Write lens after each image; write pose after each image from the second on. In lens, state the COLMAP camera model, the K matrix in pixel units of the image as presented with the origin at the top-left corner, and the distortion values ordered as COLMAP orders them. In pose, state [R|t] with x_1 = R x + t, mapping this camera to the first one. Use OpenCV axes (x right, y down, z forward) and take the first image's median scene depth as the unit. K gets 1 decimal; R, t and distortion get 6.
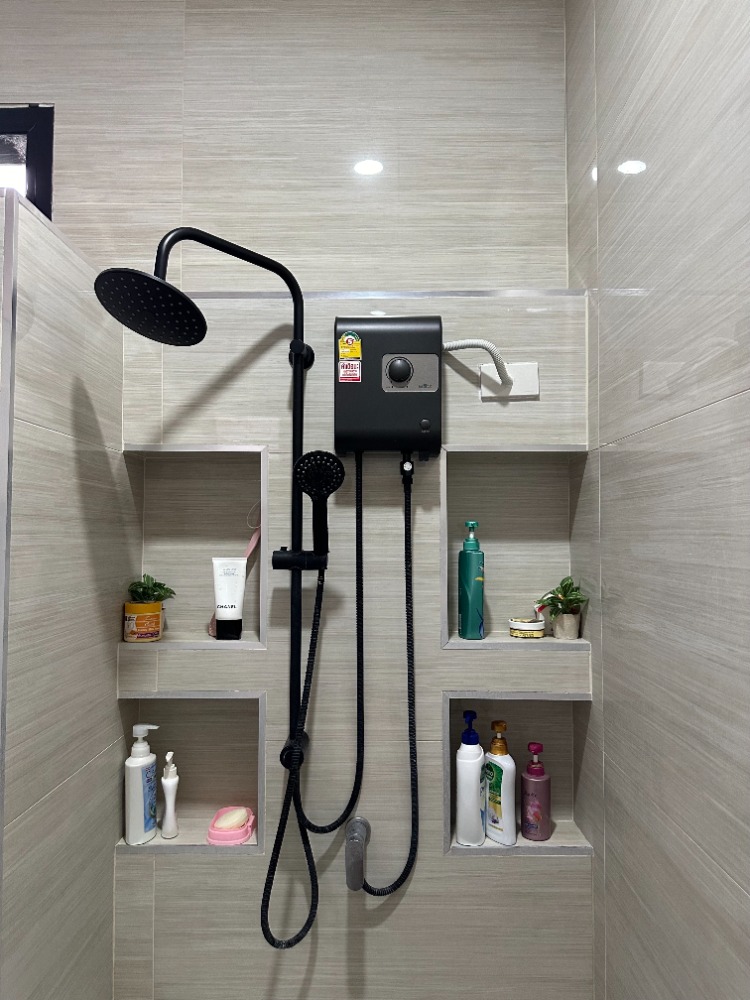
lens RADIAL K [[704.7, 0, 375.0], [0, 704.7, 500.0], [0, 0, 1]] dist [-0.031844, -0.002061]
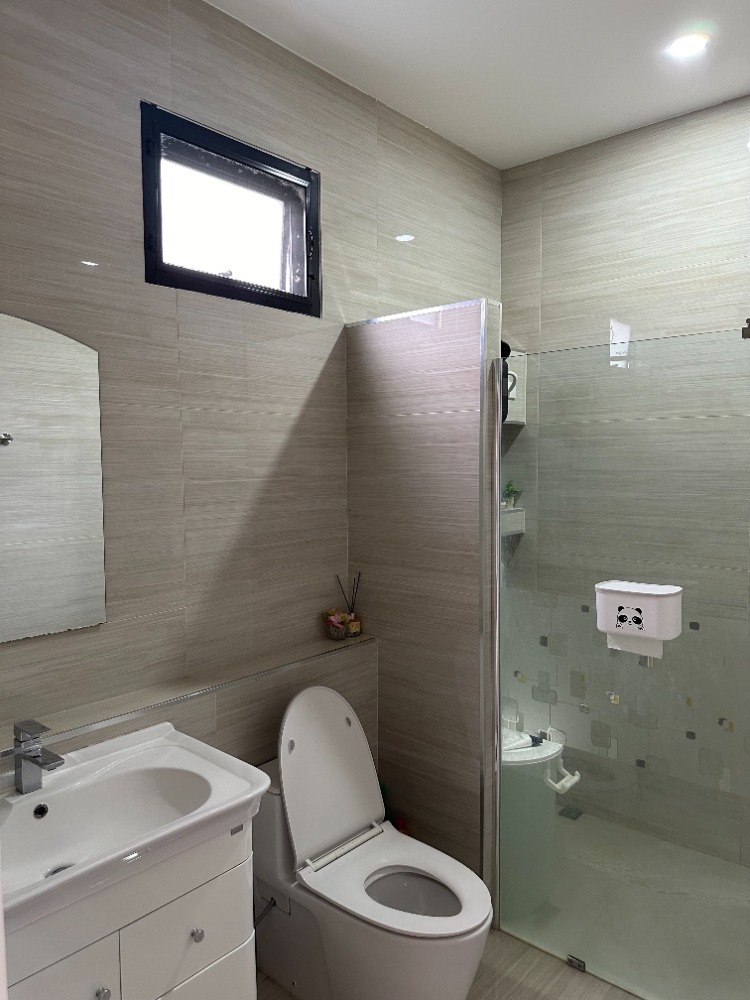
lens RADIAL K [[704.7, 0, 375.0], [0, 704.7, 500.0], [0, 0, 1]] dist [-0.031844, -0.002061]
pose [[0.653108, -0.056288, 0.755170, -1.555199], [-0.012250, 0.996318, 0.084857, -0.005388], [-0.757166, -0.064671, 0.650014, -0.103007]]
